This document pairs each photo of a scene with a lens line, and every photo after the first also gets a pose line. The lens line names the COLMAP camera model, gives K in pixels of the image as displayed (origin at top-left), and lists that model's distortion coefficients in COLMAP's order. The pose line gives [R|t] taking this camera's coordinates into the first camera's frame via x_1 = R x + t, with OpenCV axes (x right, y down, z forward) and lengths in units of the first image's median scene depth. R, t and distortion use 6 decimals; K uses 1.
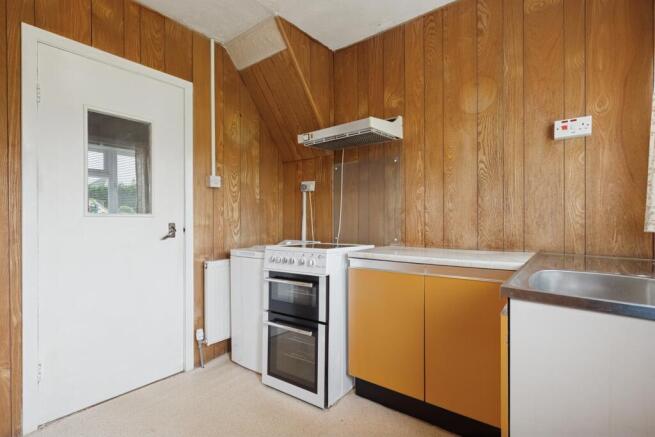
lens RADIAL K [[308.6, 0, 327.5], [0, 308.6, 218.5], [0, 0, 1]] dist [-0.001063, -0.000445]
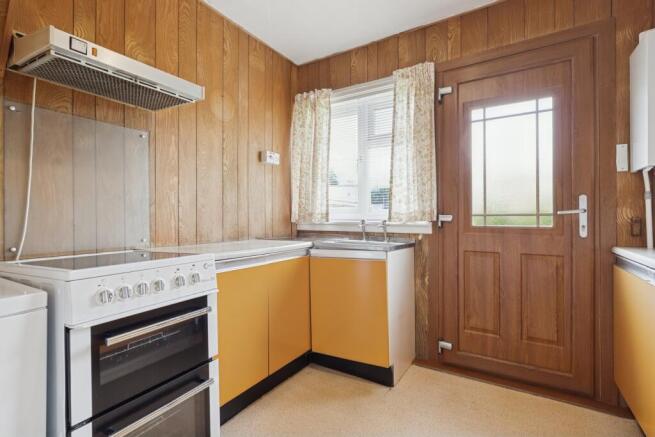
lens RADIAL K [[308.6, 0, 327.5], [0, 308.6, 218.5], [0, 0, 1]] dist [-0.001063, -0.000445]
pose [[-0.110215, 0.005159, 0.993894, -0.682703], [0.002555, 0.999985, -0.004907, 0.022234], [-0.993904, 0.001999, -0.110226, 0.742949]]
